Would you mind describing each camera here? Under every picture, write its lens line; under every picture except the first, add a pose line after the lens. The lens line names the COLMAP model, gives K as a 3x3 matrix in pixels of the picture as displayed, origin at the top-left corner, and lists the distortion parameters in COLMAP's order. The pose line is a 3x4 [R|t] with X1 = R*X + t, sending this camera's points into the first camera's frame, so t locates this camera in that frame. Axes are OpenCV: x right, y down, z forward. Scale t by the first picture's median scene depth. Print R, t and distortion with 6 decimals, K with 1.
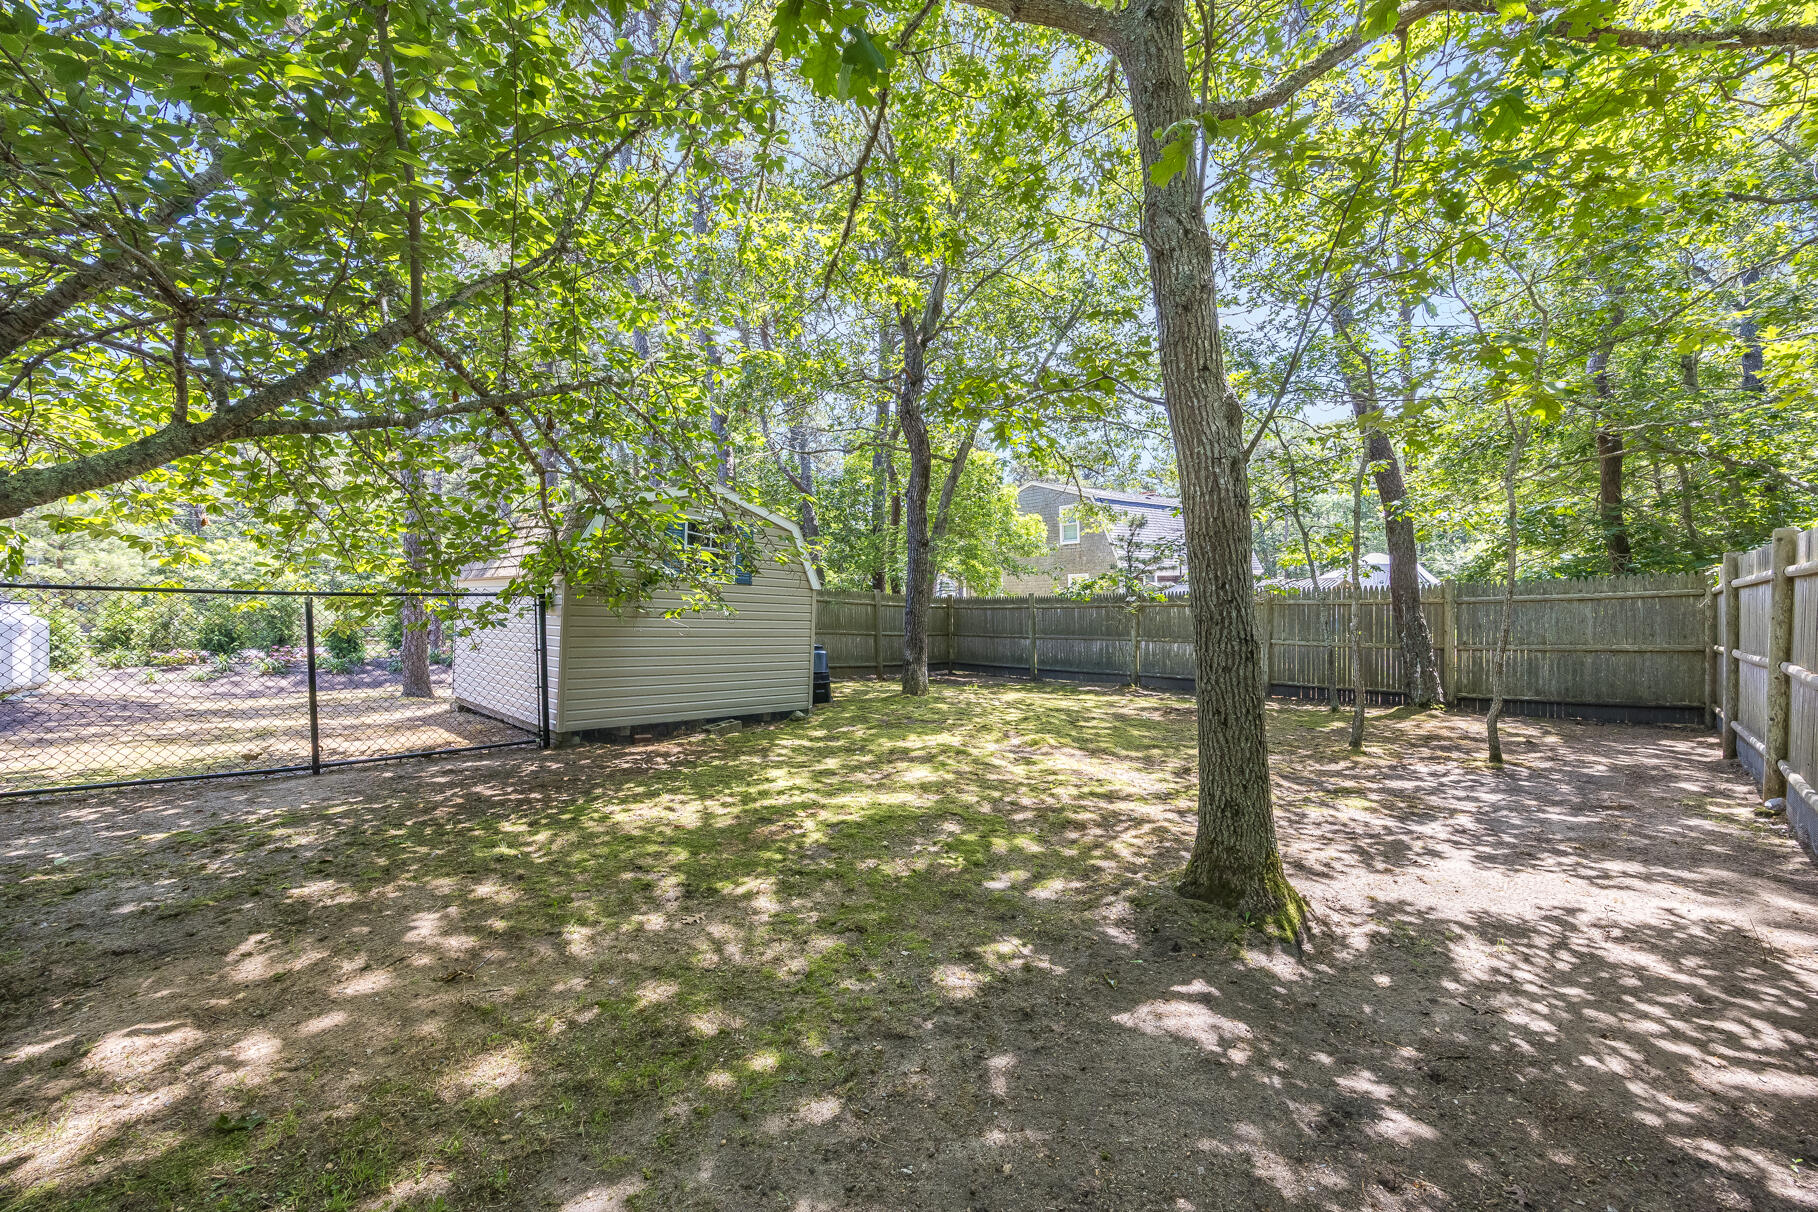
lens RADIAL K [[666.4, 0, 909.0], [0, 666.4, 606.0], [0, 0, 1]] dist [-0.000231, -0.000342]
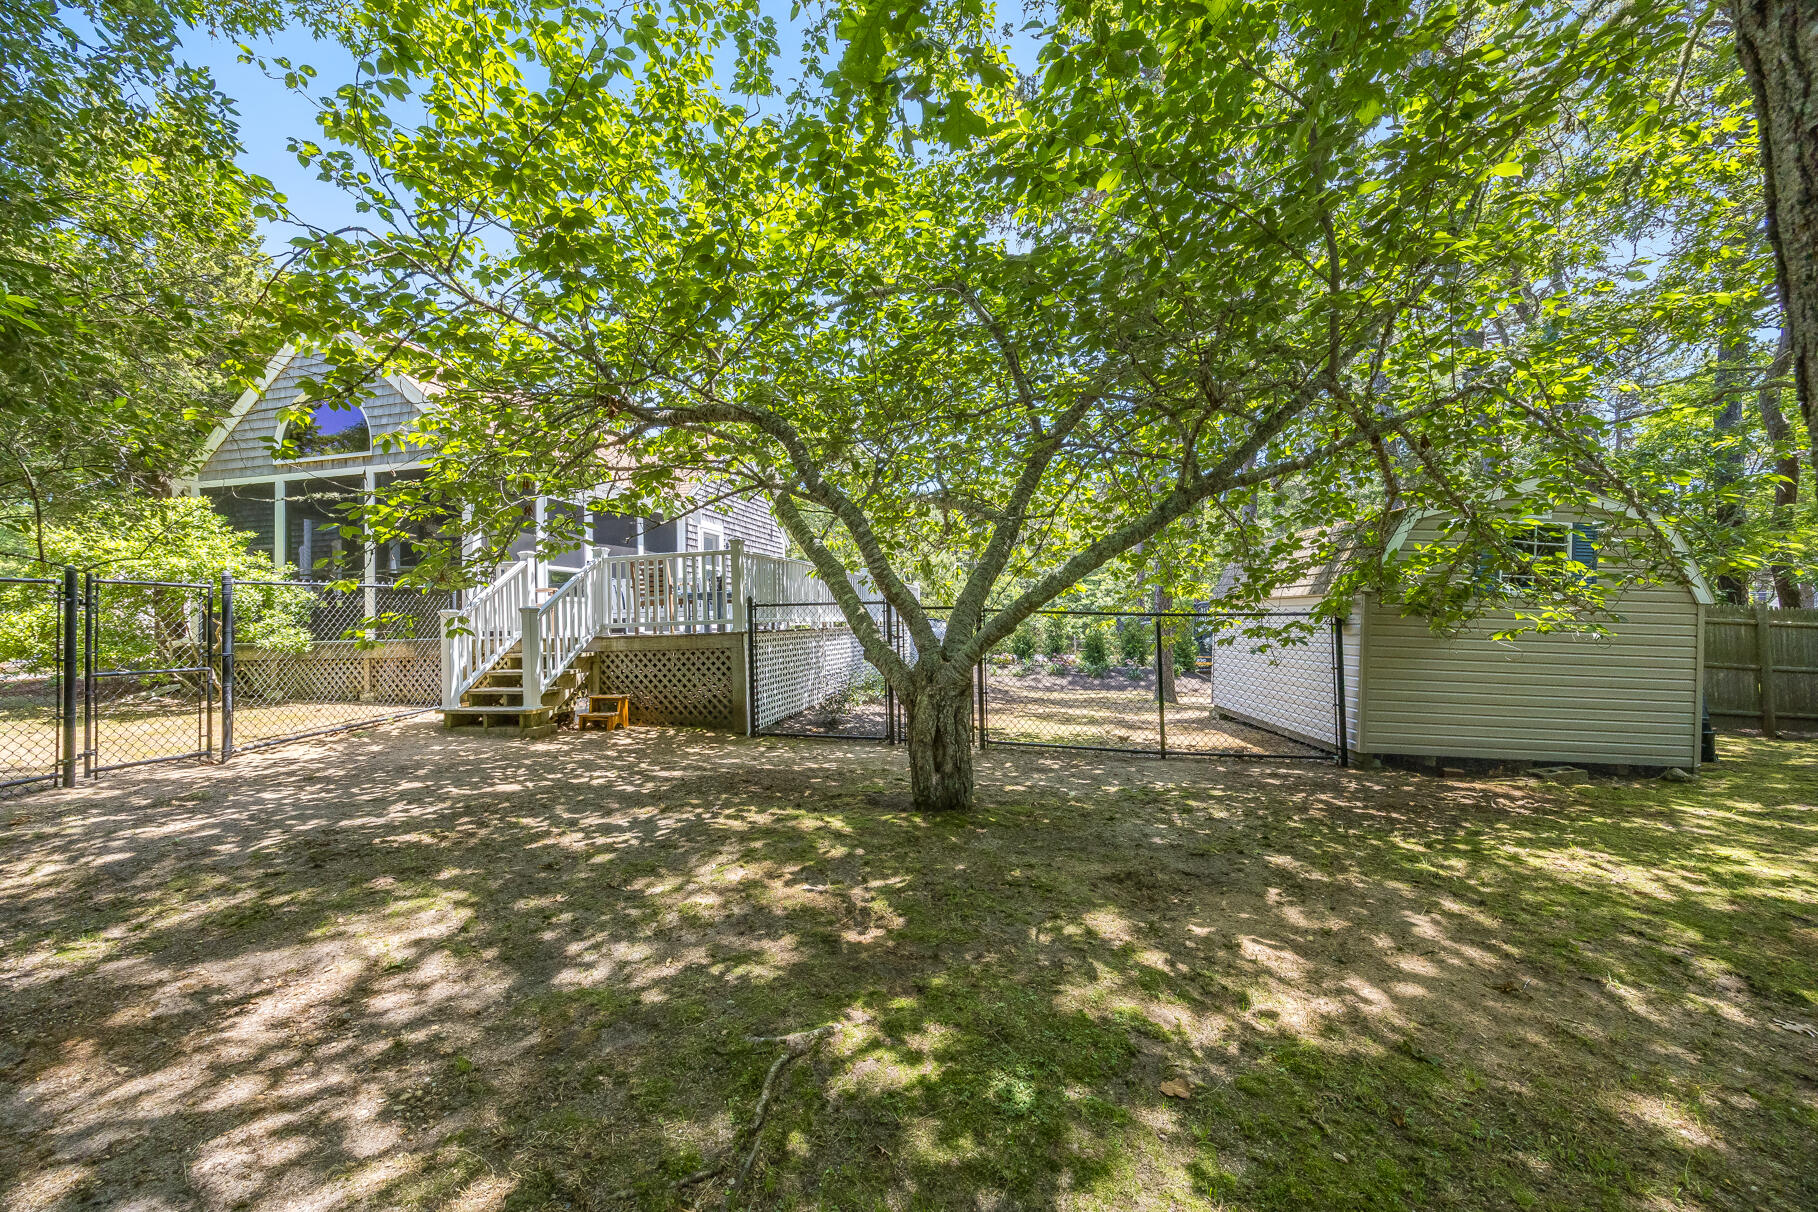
lens RADIAL K [[666.4, 0, 909.0], [0, 666.4, 606.0], [0, 0, 1]] dist [-0.000231, -0.000342]
pose [[0.664537, -0.016217, -0.747079, -0.331912], [-0.003253, 0.999692, -0.024595, -0.003067], [0.747248, 0.018775, 0.664280, -0.240809]]
